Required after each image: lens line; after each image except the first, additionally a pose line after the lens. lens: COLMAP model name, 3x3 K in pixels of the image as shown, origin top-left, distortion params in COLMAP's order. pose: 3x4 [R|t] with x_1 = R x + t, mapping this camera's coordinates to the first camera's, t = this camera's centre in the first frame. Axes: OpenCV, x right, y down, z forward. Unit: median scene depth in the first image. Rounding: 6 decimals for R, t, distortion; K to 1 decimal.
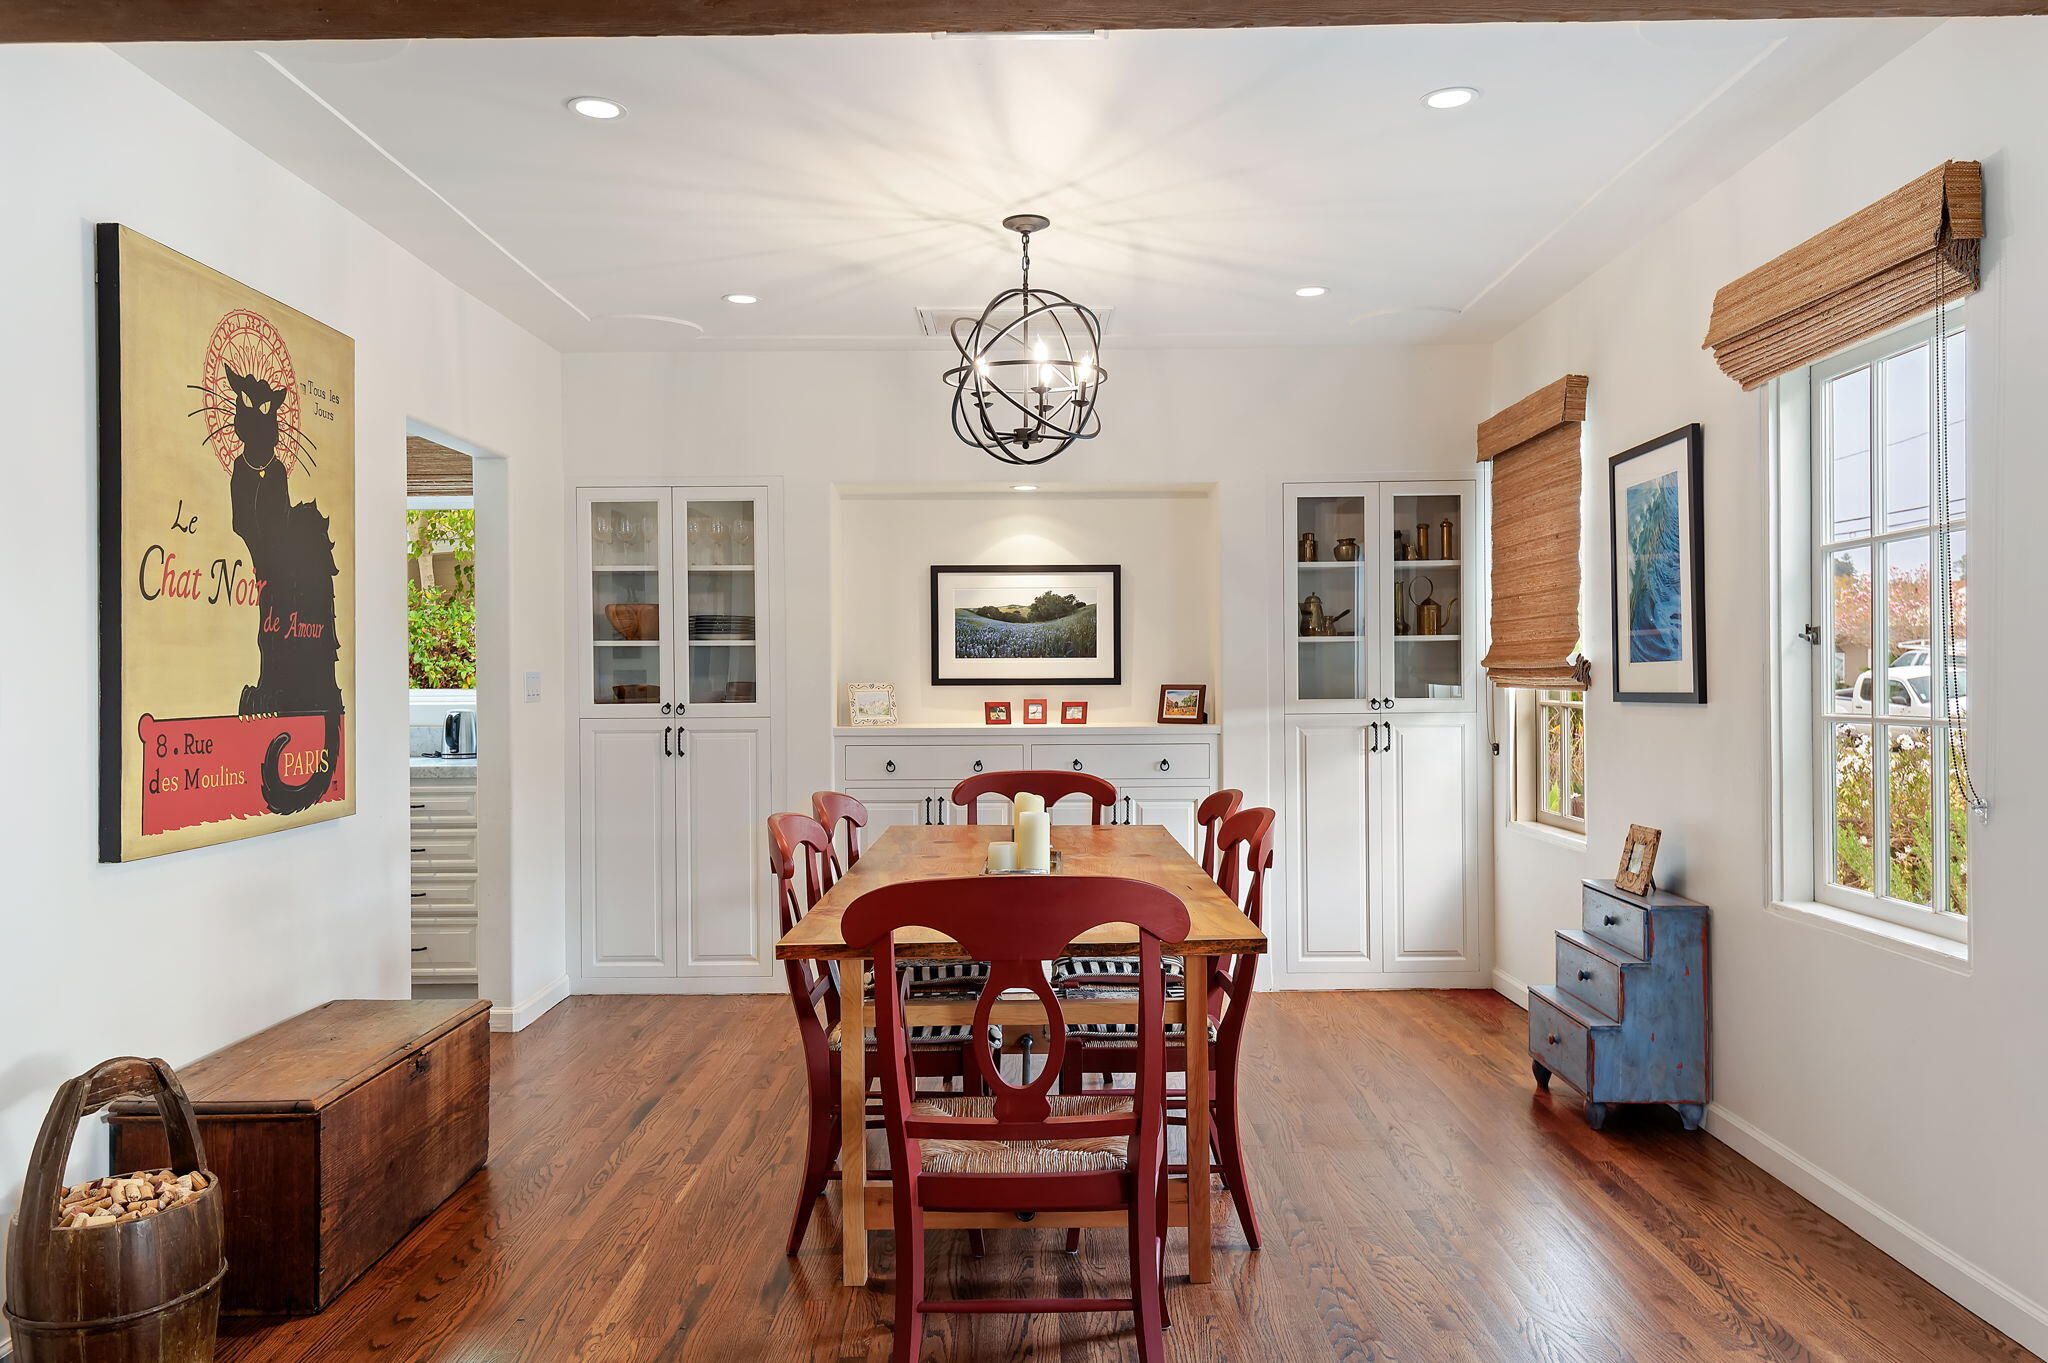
lens RADIAL K [[1468.1, 0, 1026.1], [0, 1468.1, 679.7], [0, 0, 1]] dist [0.002813, -0.003882]
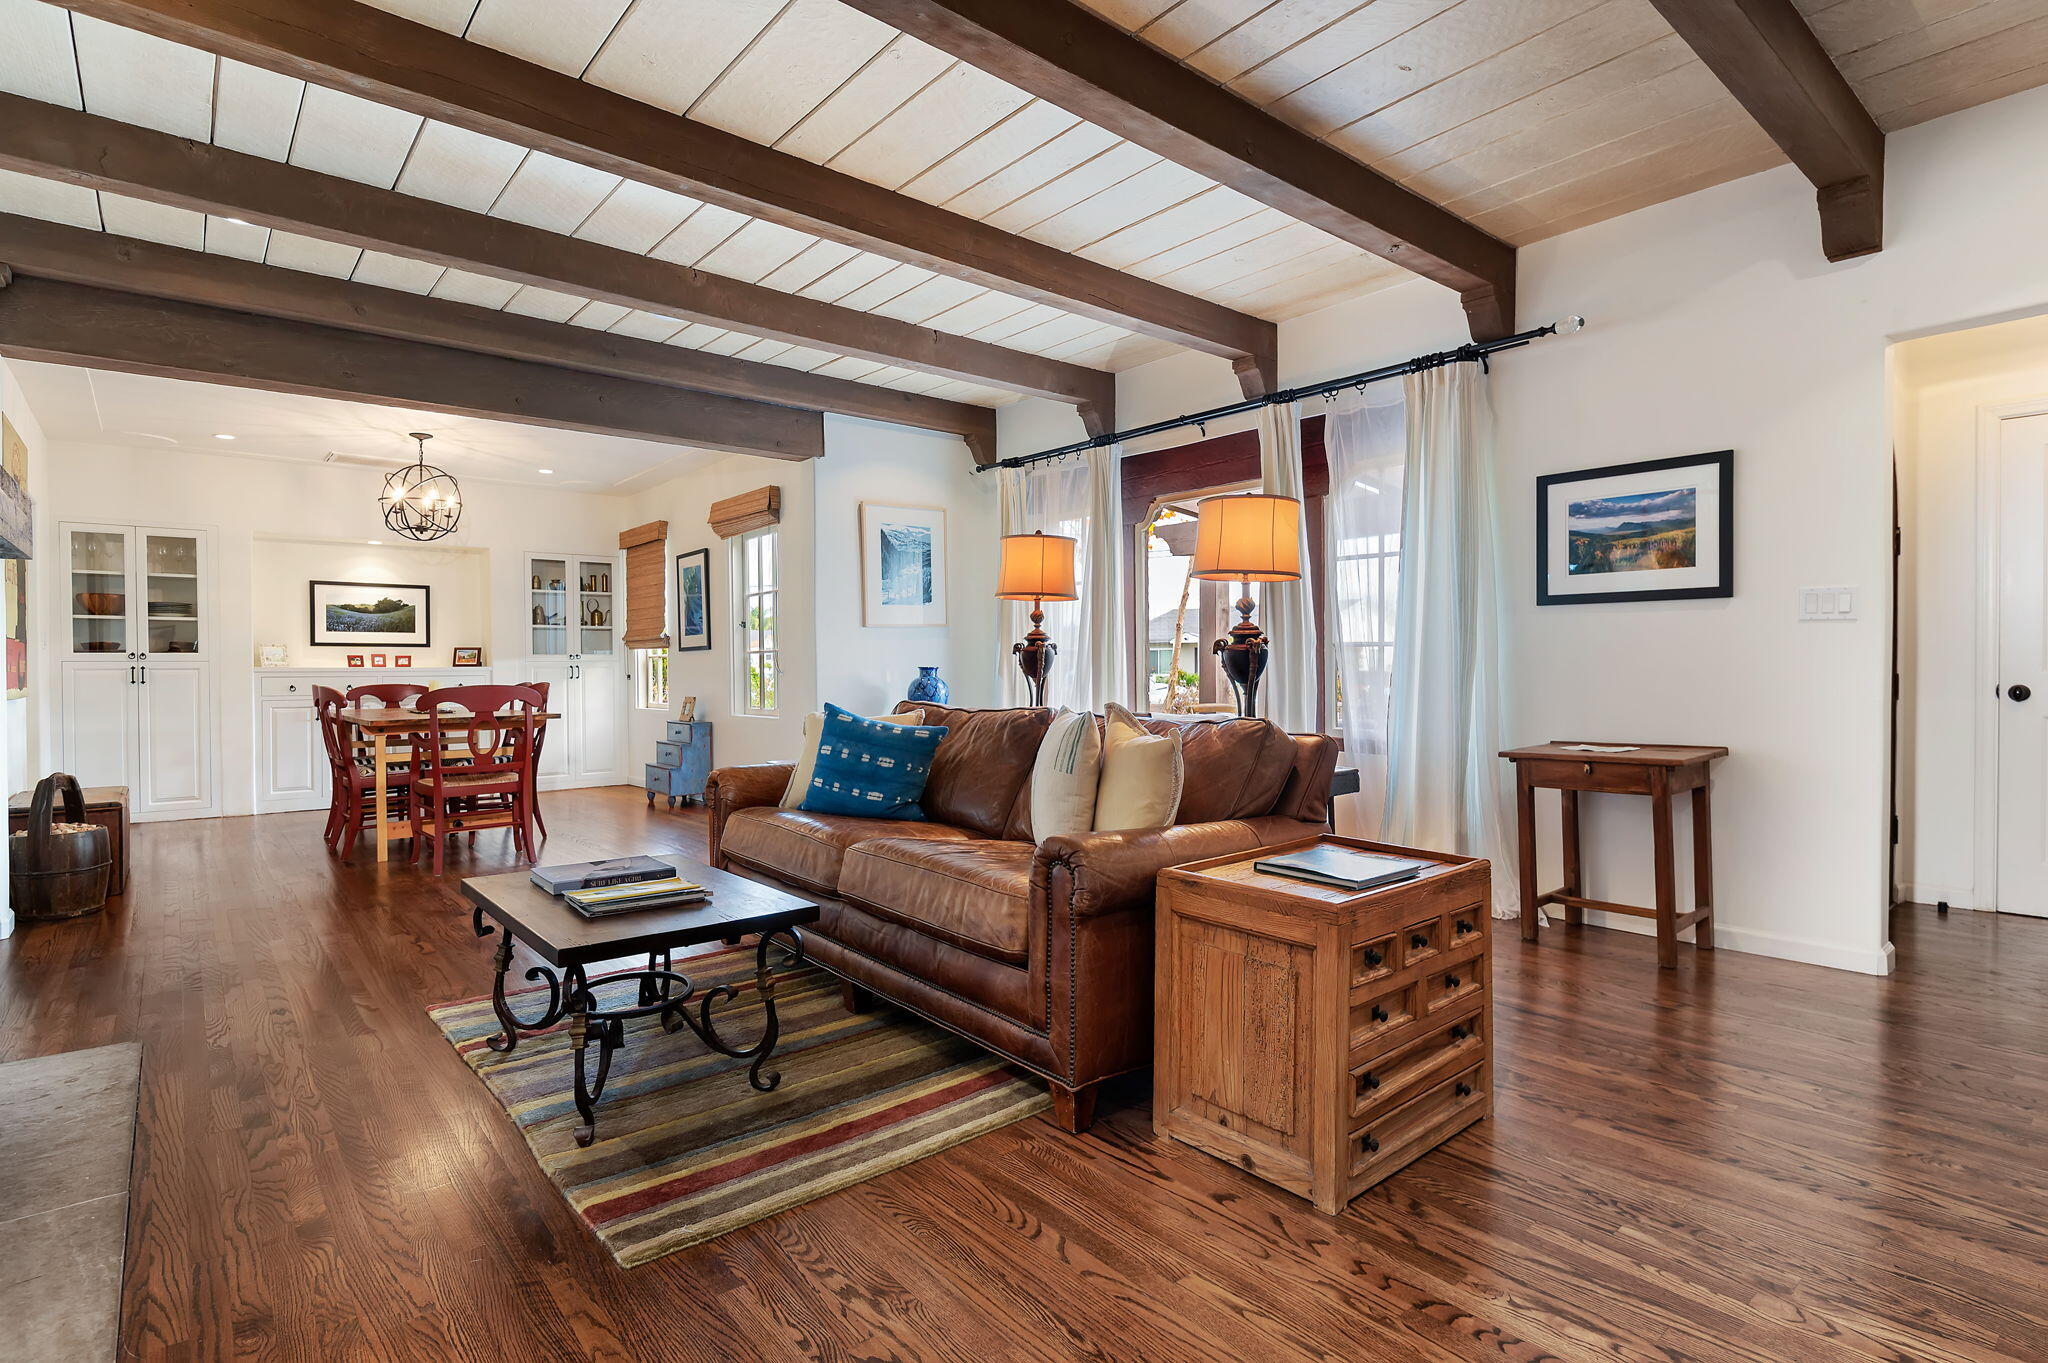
lens RADIAL K [[993.4, 0, 1018.5], [0, 993.4, 675.1], [0, 0, 1]] dist [0.023753, -0.006046]
pose [[0.764762, -0.004398, 0.644298, -0.210748], [0.004150, 0.999990, 0.001899, 0.044509], [-0.644300, 0.001222, 0.764772, -0.562564]]
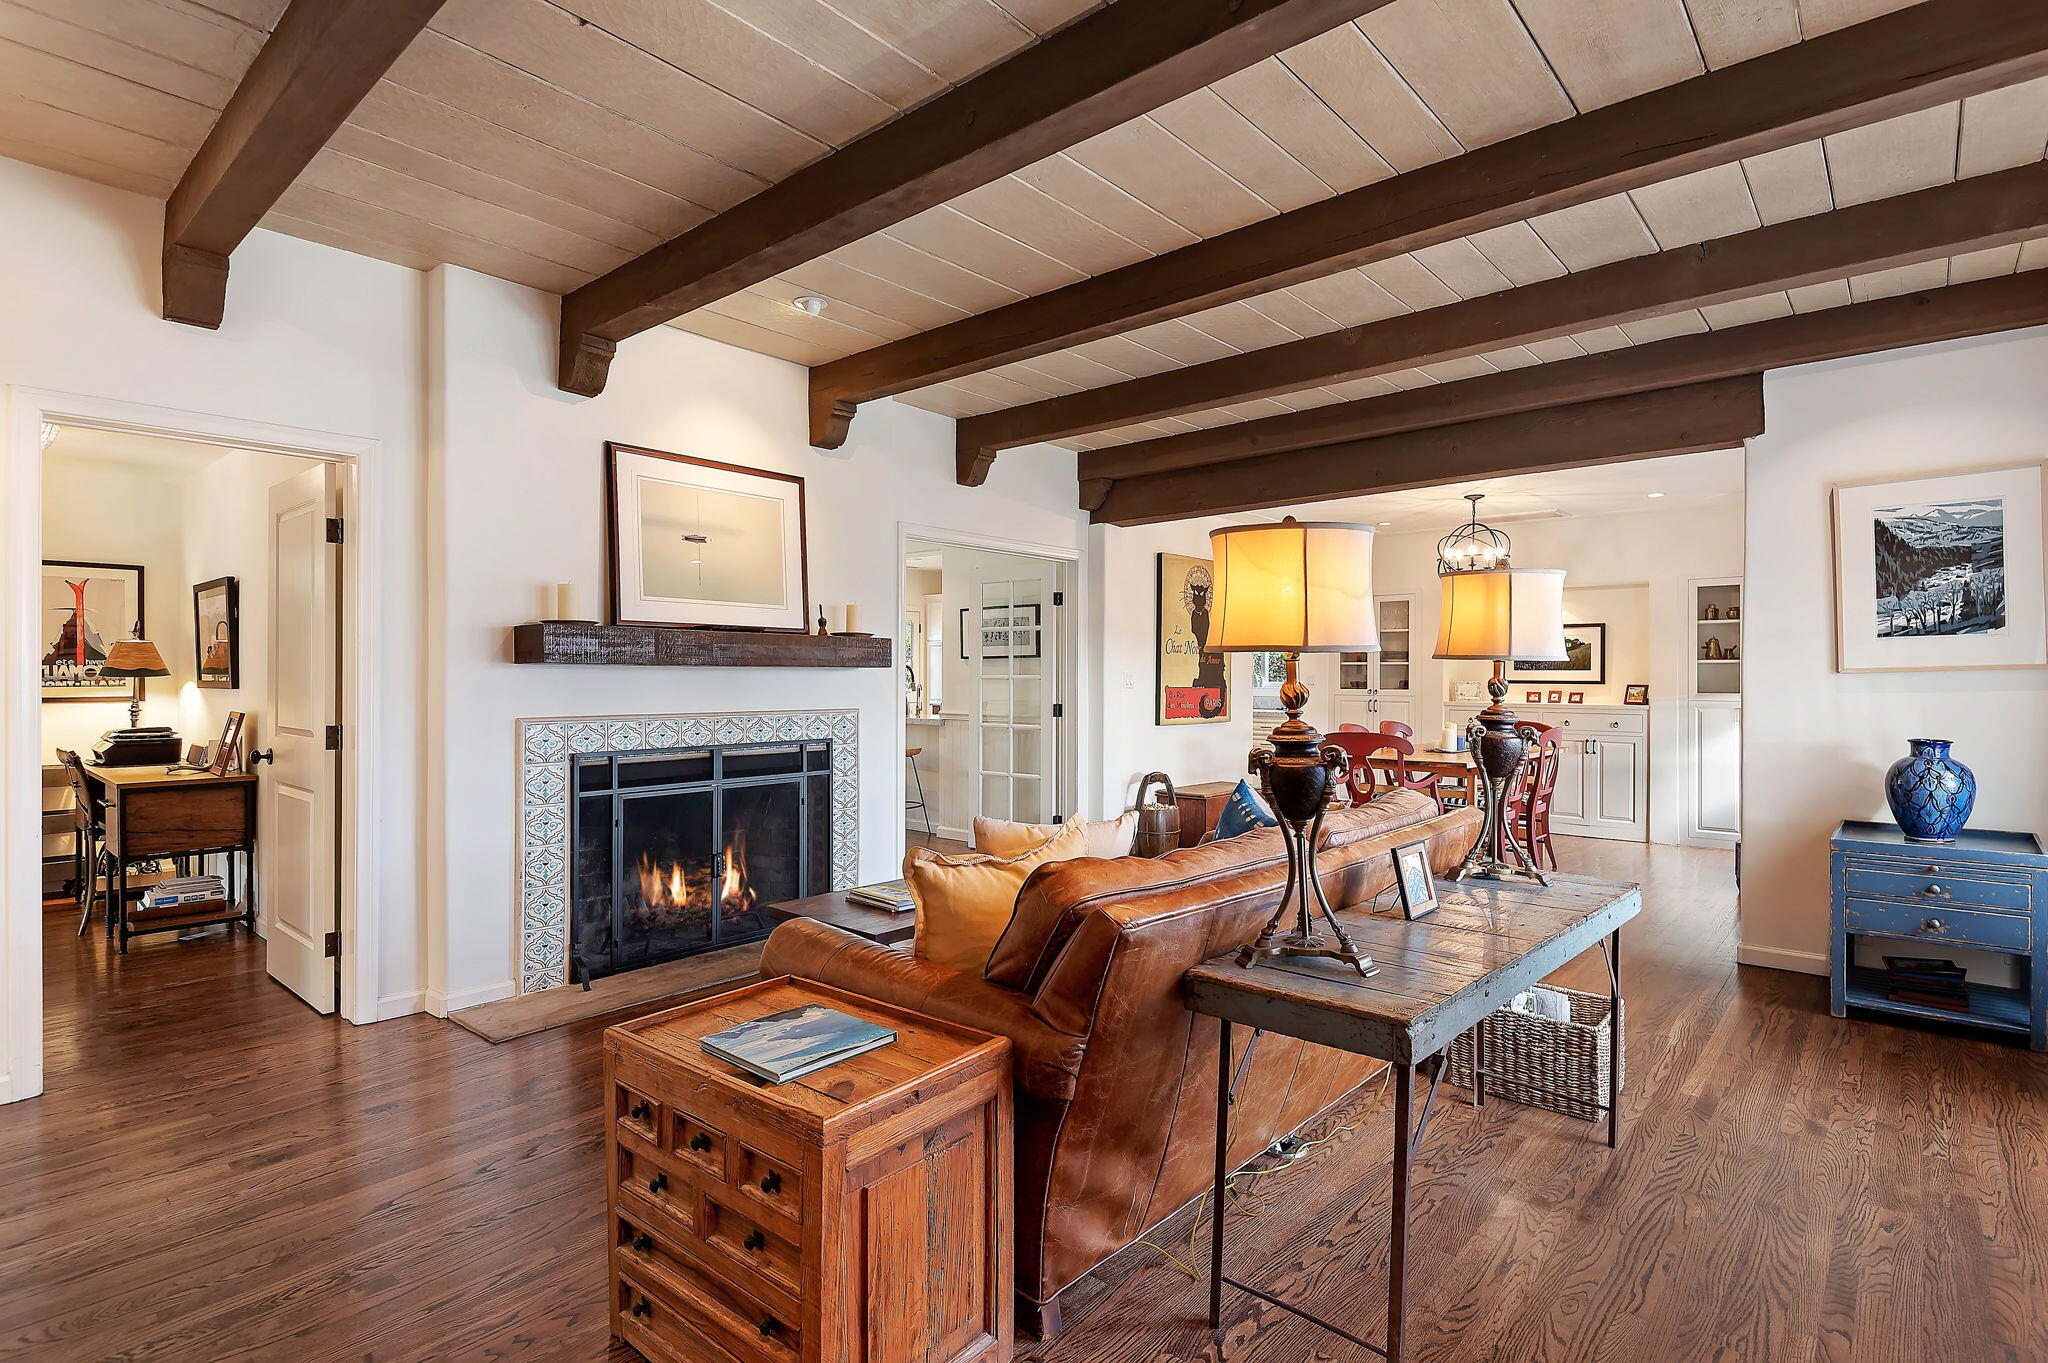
lens RADIAL K [[993.4, 0, 1051.5], [0, 993.4, 679.2], [0, 0, 1]] dist [0.023753, -0.006046]
pose [[0.764120, 0.010575, -0.644987, 0.392534], [-0.011952, 0.999926, 0.002234, 0.002664], [0.644963, 0.006002, 0.764190, -0.542971]]
